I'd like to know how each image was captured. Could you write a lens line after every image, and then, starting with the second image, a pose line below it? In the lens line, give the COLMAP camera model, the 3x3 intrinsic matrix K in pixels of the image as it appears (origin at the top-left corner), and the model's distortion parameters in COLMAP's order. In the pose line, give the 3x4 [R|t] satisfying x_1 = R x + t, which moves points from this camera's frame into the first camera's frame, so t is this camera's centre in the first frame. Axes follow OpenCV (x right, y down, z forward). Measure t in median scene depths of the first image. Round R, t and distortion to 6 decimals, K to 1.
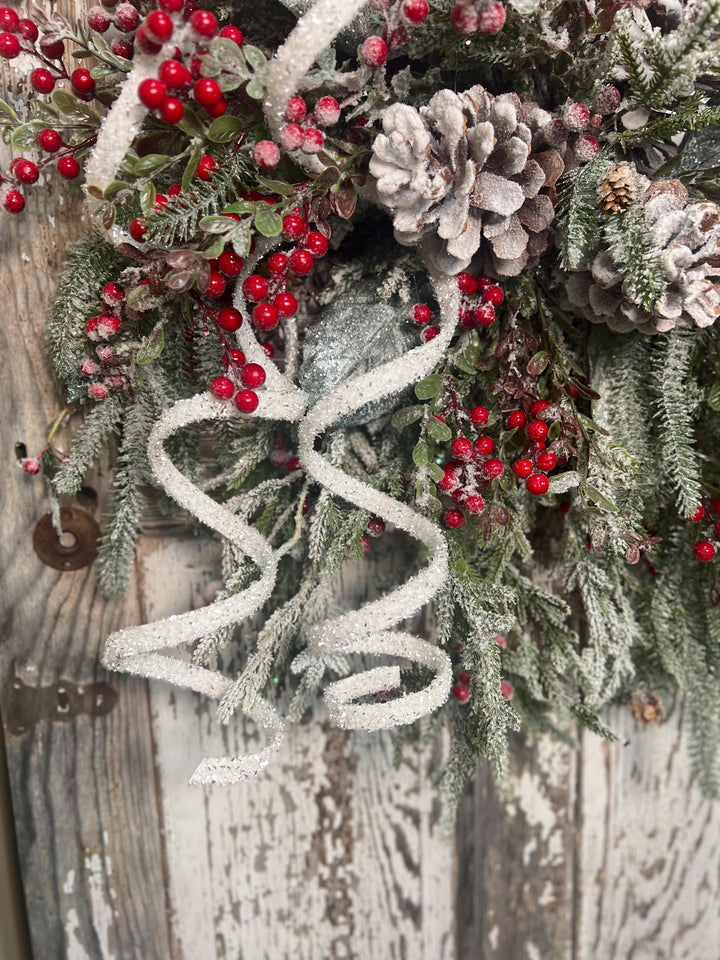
lens RADIAL K [[739.8, 0, 362.3], [0, 739.8, 483.8], [0, 0, 1]] dist [0.032287, -0.049915]
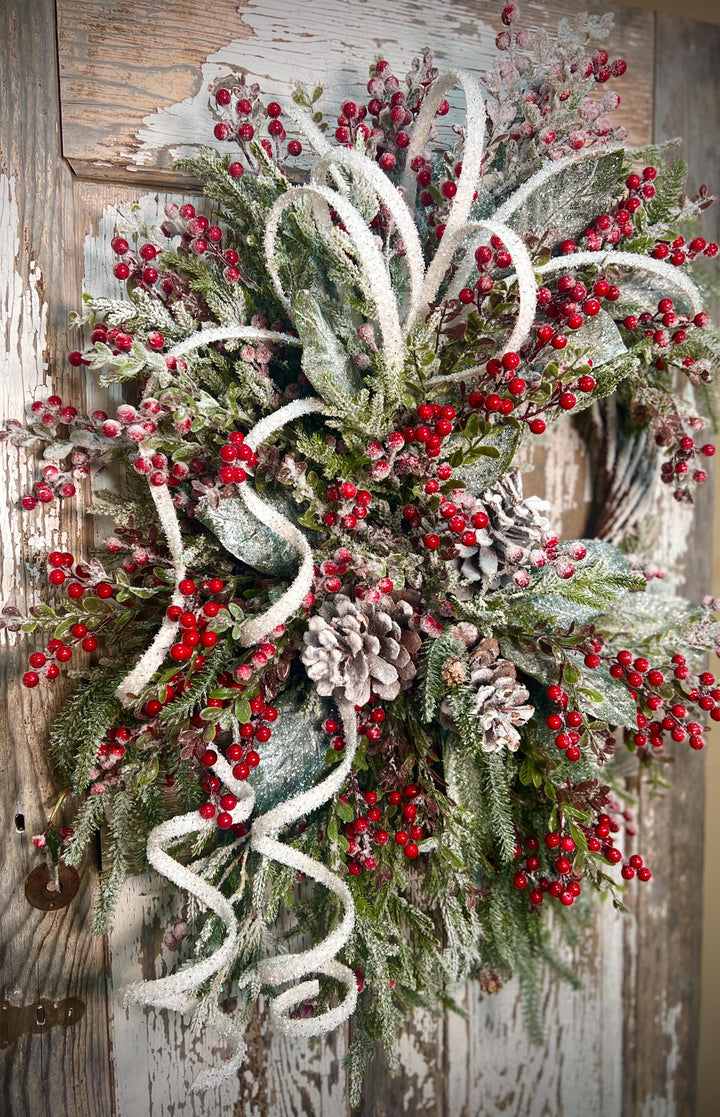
lens RADIAL K [[854.6, 0, 342.7], [0, 854.6, 561.8], [0, 0, 1]] dist [0.043542, -0.055153]
pose [[0.985918, -0.002860, 0.167207, -0.150588], [0.016793, 0.996493, -0.081969, -0.351921], [-0.166386, 0.083623, 0.982508, -0.586163]]
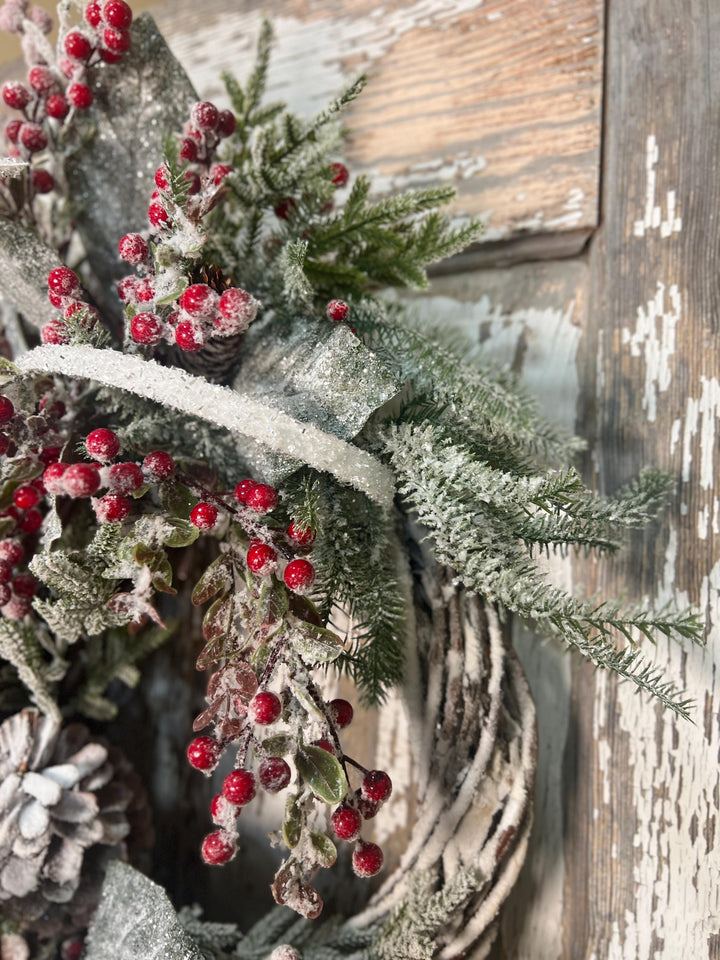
lens RADIAL K [[739.8, 0, 361.1], [0, 739.8, 478.6], [0, 0, 1]] dist [0.032287, -0.049915]
pose [[0.760468, 0.042727, -0.647969, 1.108757], [-0.184466, 0.970940, -0.152470, -0.799075], [0.622625, 0.235476, 0.746250, 0.379104]]
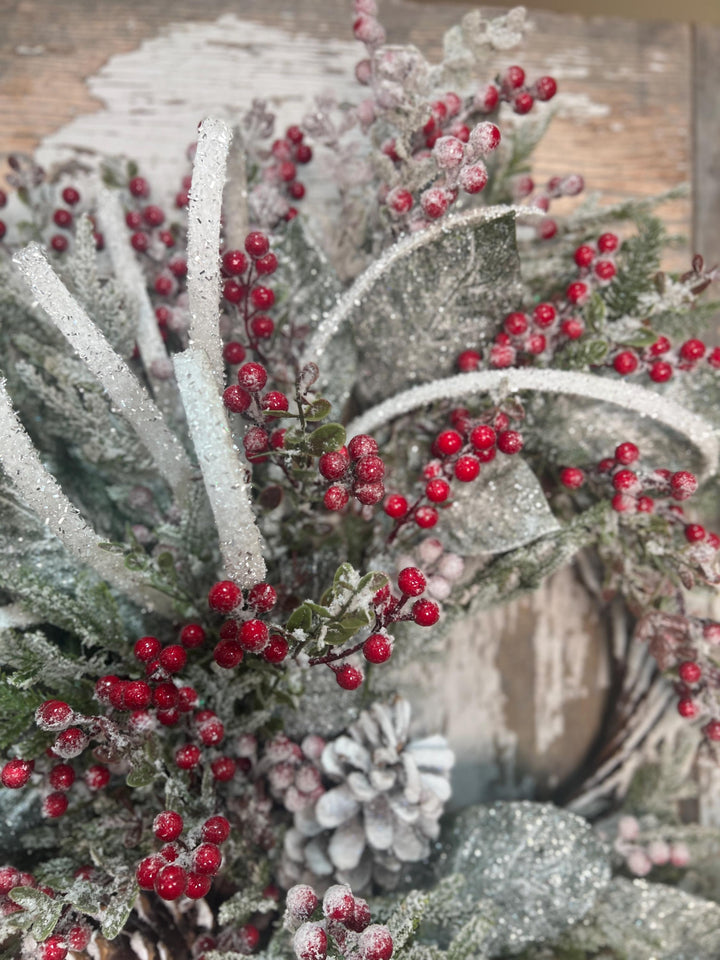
lens RADIAL K [[739.8, 0, 369.4], [0, 739.8, 480.2], [0, 0, 1]] dist [0.032287, -0.049915]
pose [[0.994946, 0.032302, -0.095075, 0.424504], [-0.050090, 0.980284, -0.191138, -0.698135], [0.087027, 0.194934, 0.976948, -0.051238]]
